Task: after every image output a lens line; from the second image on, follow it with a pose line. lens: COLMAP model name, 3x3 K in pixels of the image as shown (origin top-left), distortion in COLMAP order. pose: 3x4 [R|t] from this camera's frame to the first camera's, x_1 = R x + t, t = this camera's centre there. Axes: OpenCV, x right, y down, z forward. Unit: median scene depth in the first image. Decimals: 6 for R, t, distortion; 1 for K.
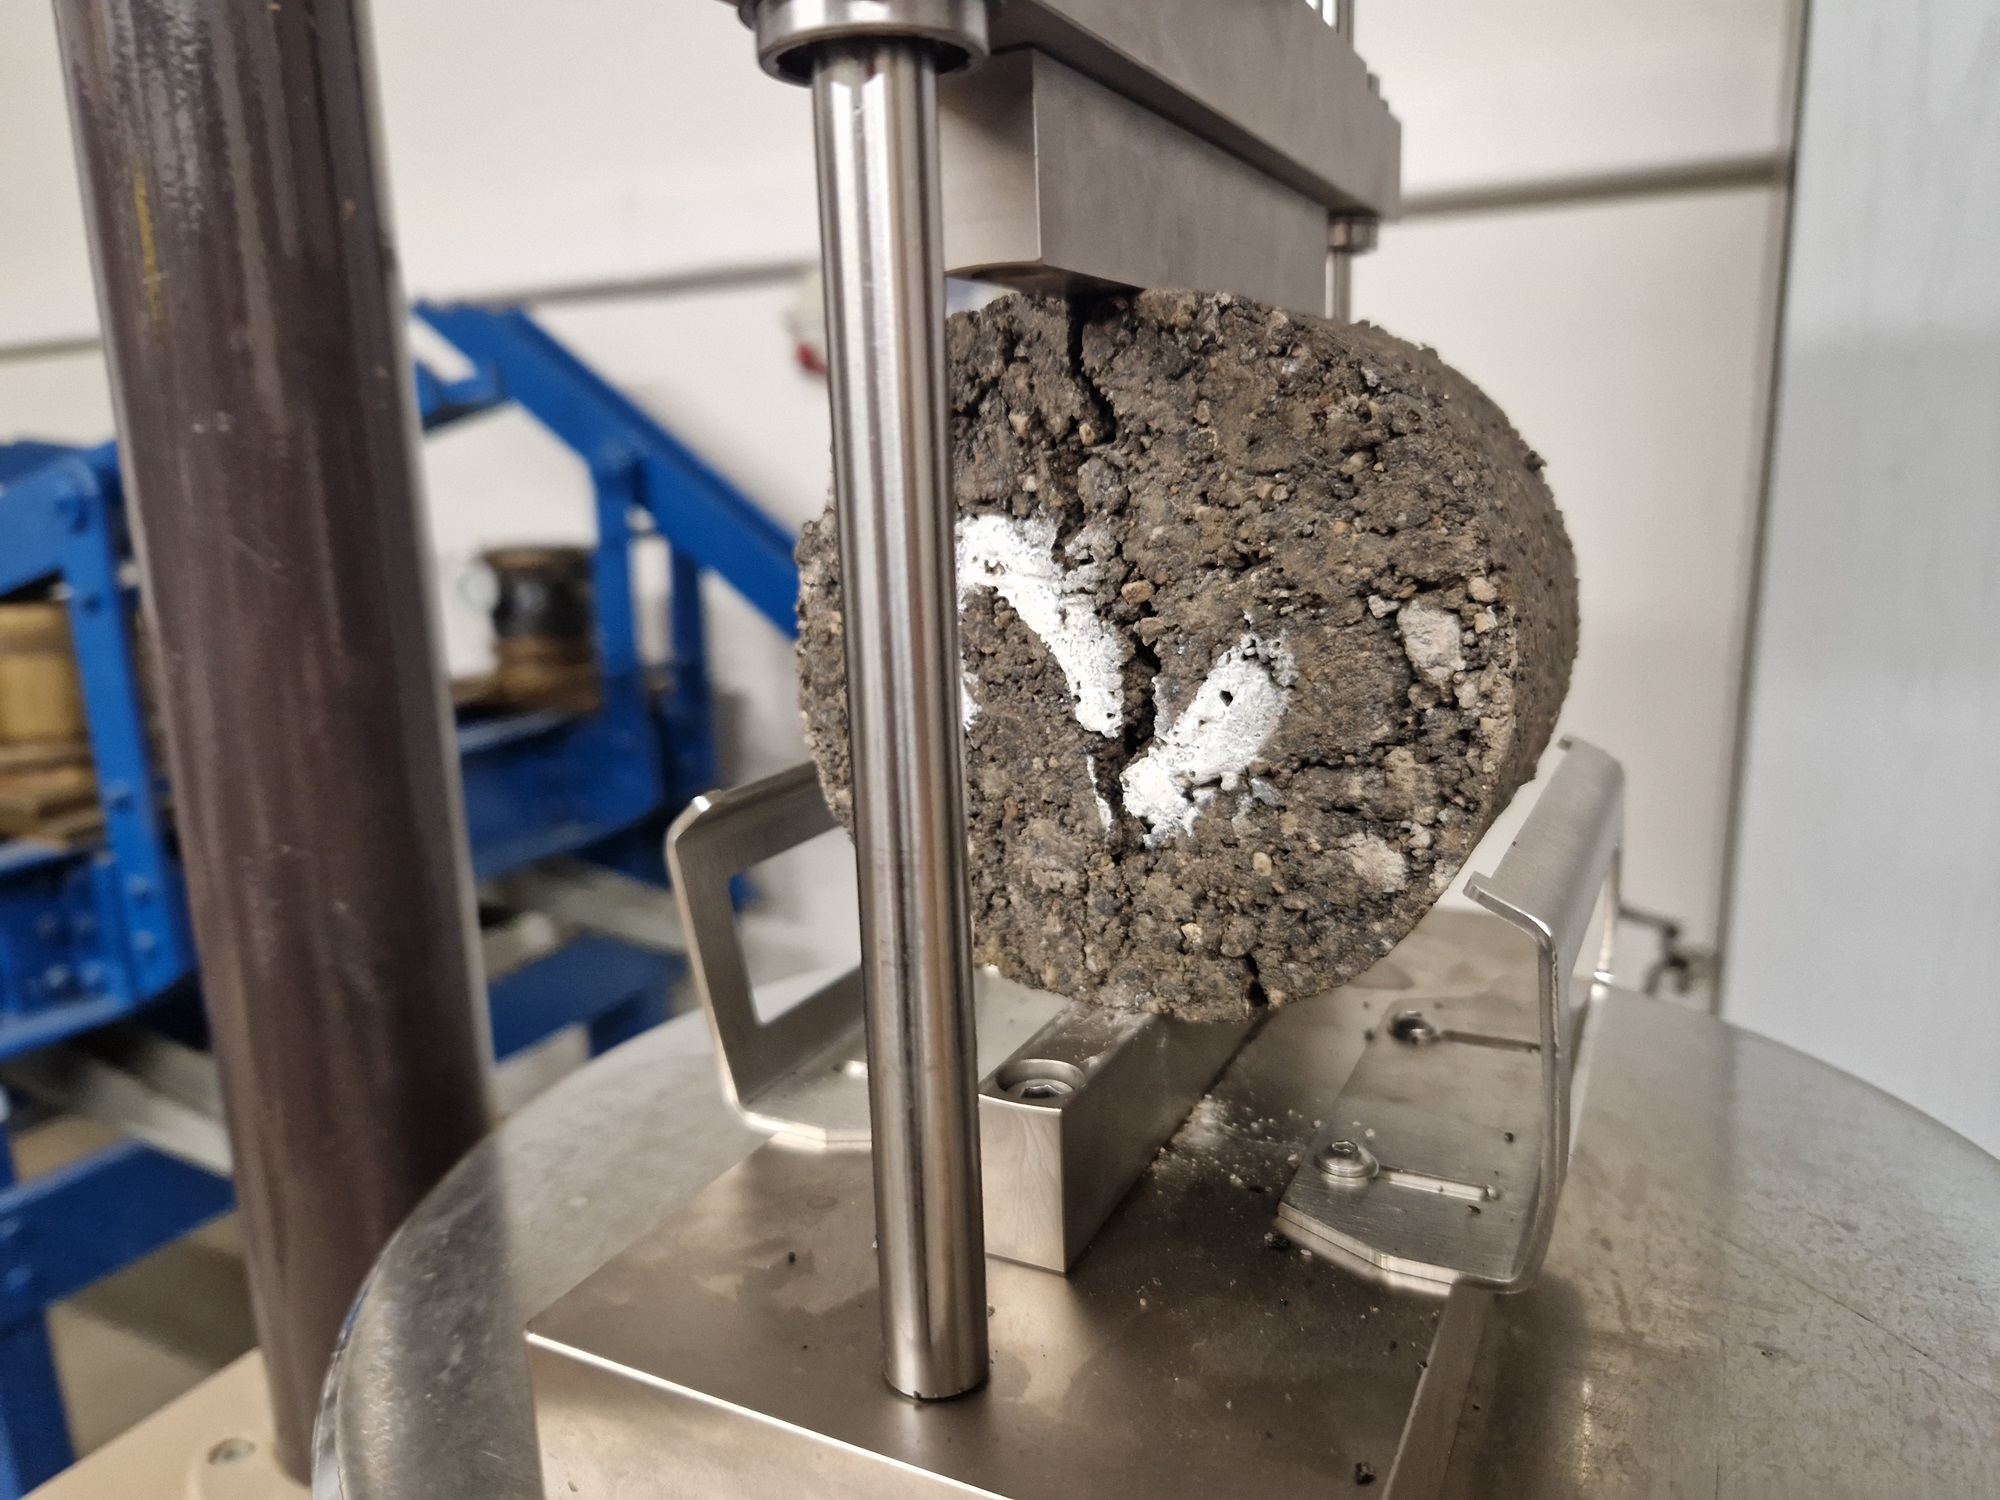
lens RADIAL K [[1418.9, 0, 1000.0], [0, 1418.9, 750.0], [0, 0, 1]] dist [0.185607, 0.000587]
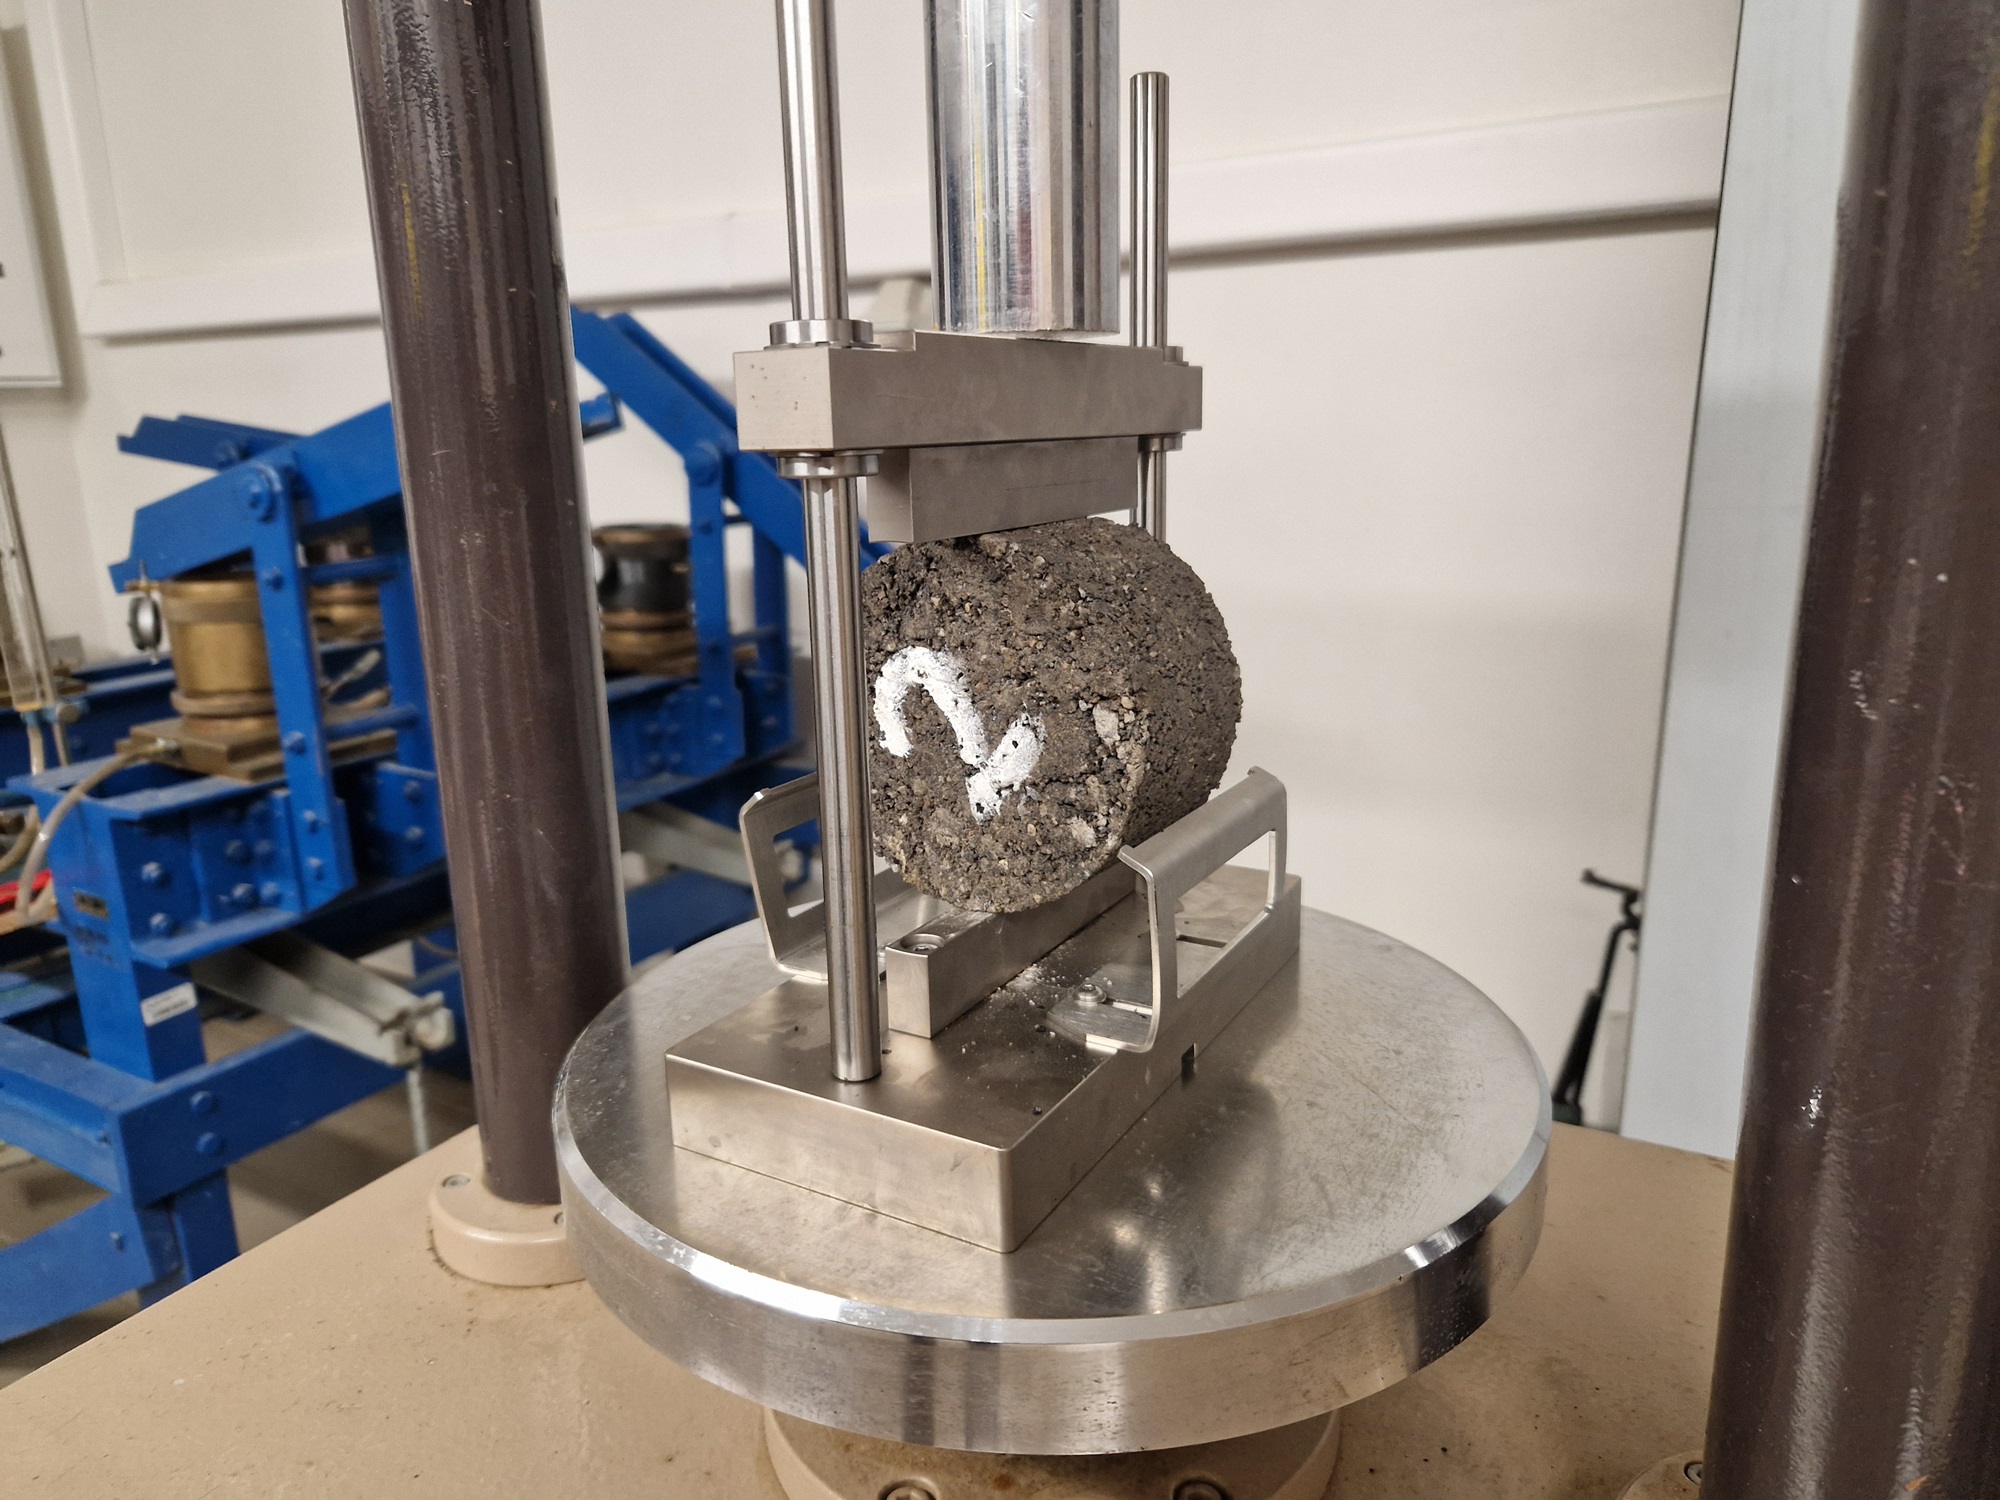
lens RADIAL K [[1418.9, 0, 1000.0], [0, 1418.9, 750.0], [0, 0, 1]] dist [0.185607, 0.000587]
pose [[0.995814, 0.053971, -0.073765, 0.240437], [-0.051613, 0.998105, 0.033504, -0.095415], [0.075434, -0.029556, 0.996713, -0.860262]]
